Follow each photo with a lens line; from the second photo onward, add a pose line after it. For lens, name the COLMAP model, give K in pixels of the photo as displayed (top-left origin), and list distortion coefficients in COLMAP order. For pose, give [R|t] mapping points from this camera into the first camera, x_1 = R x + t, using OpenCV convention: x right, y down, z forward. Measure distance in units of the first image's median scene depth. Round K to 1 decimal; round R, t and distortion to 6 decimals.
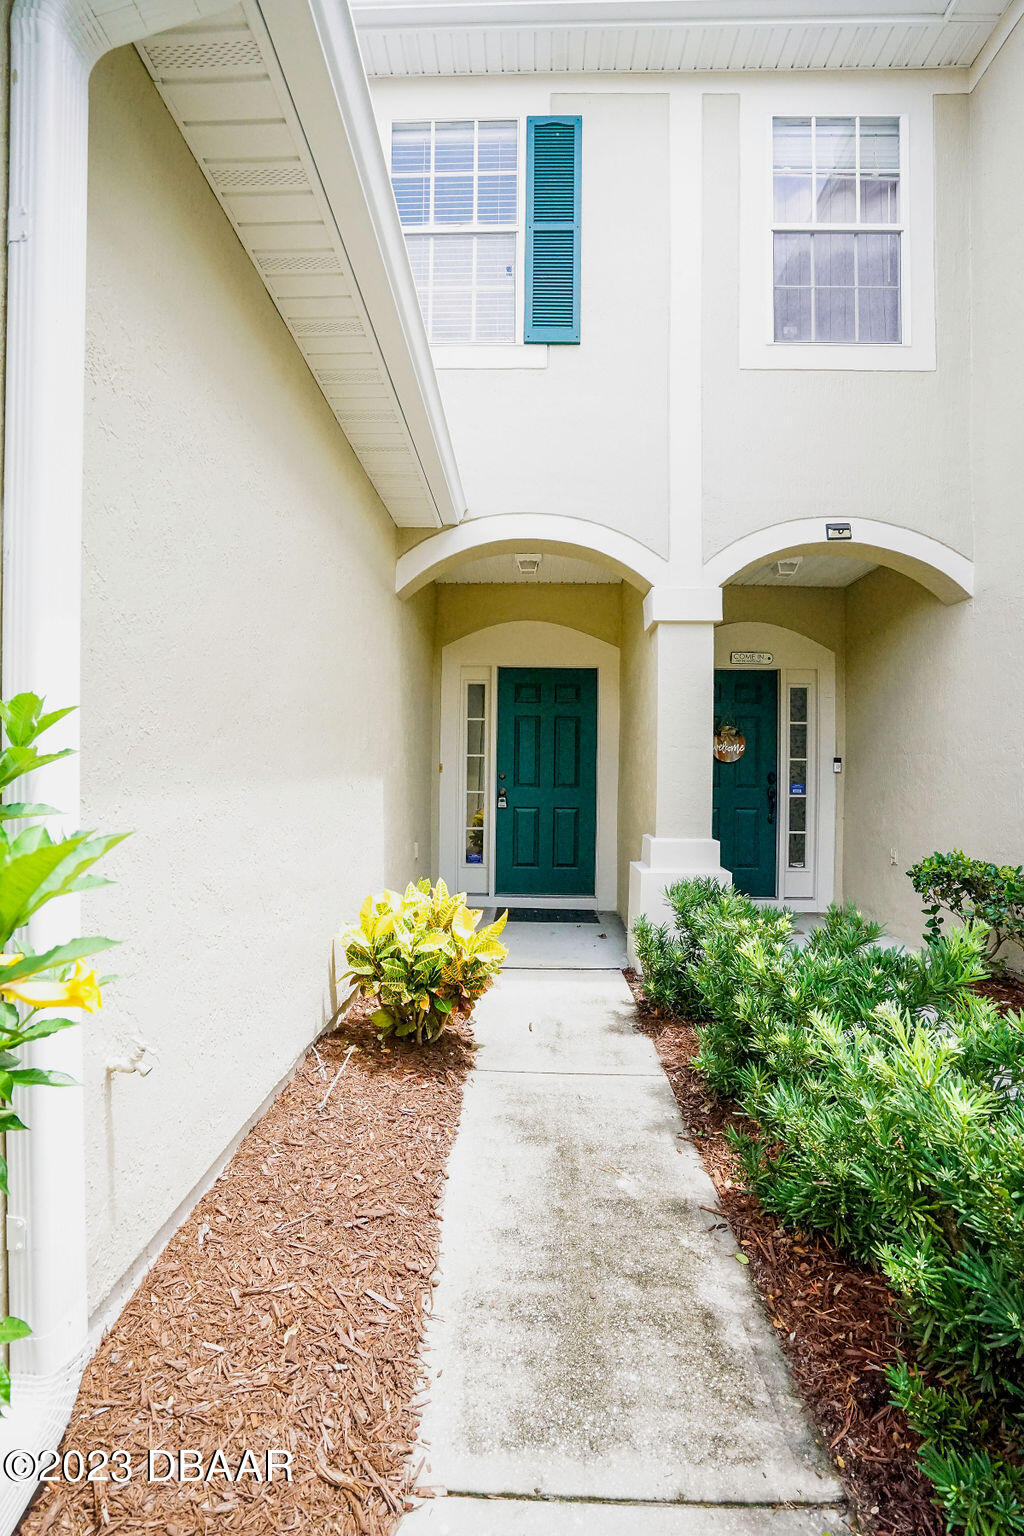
lens RADIAL K [[732.8, 0, 513.6], [0, 732.8, 764.1], [0, 0, 1]] dist [-0.051042, 0.015213]
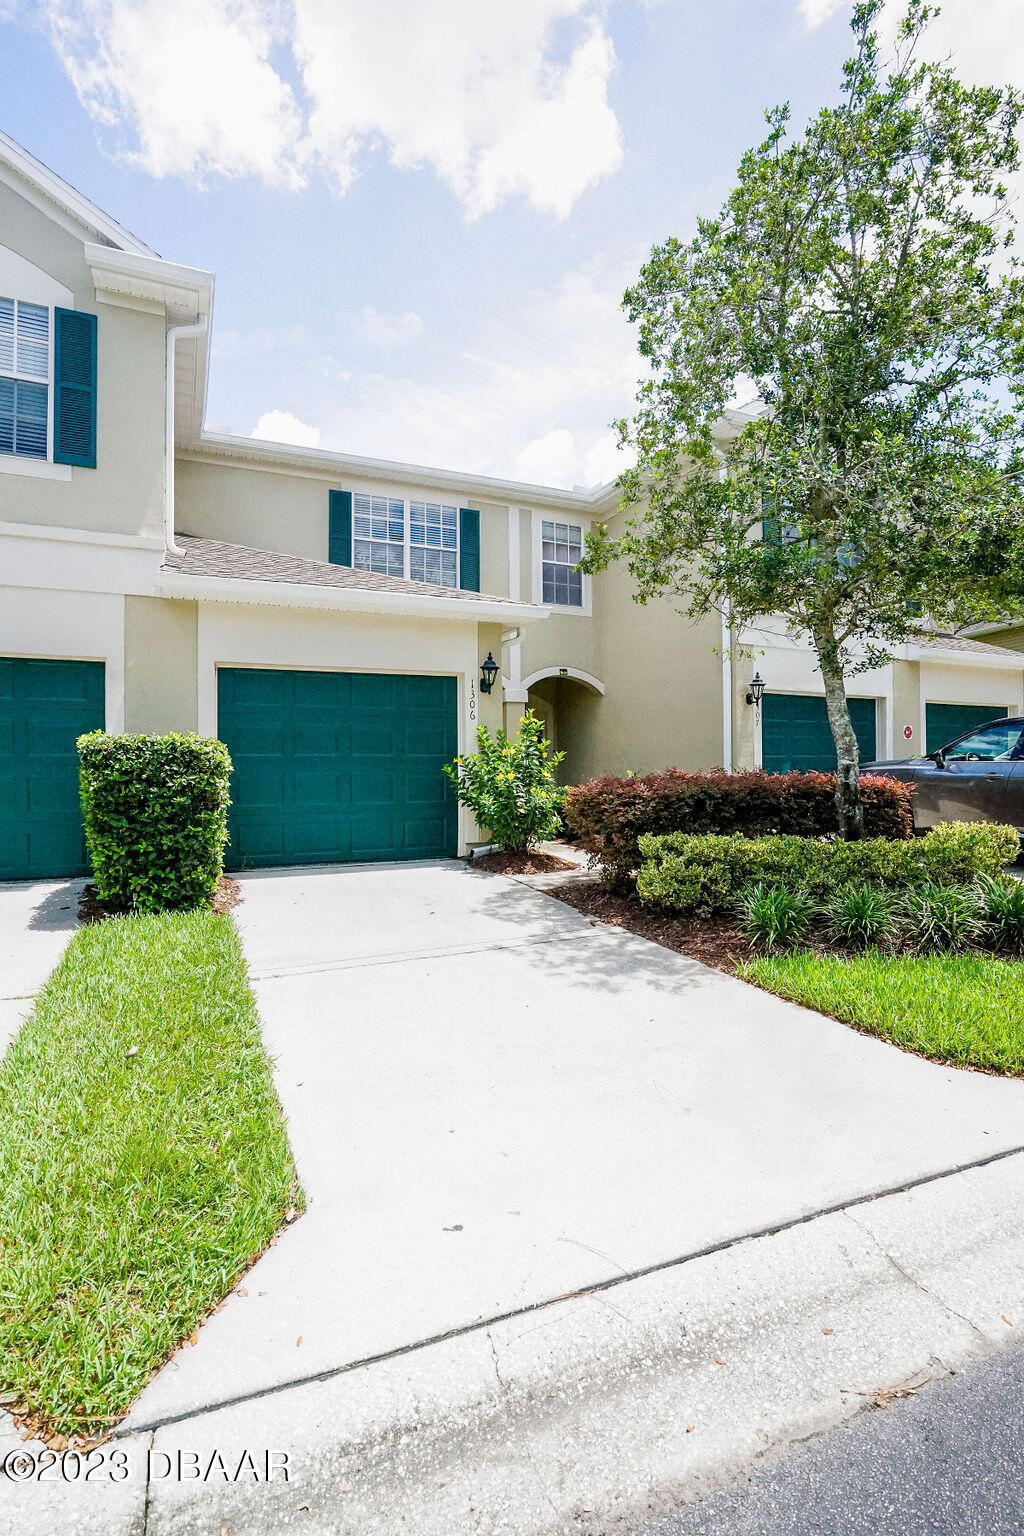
lens RADIAL K [[732.8, 0, 514.5], [0, 732.8, 761.7], [0, 0, 1]] dist [-0.051042, 0.015213]
pose [[0.894918, -0.014531, 0.445995, -1.010971], [0.015670, 0.999877, 0.001134, 0.034198], [-0.445956, 0.005974, 0.895035, -1.498832]]
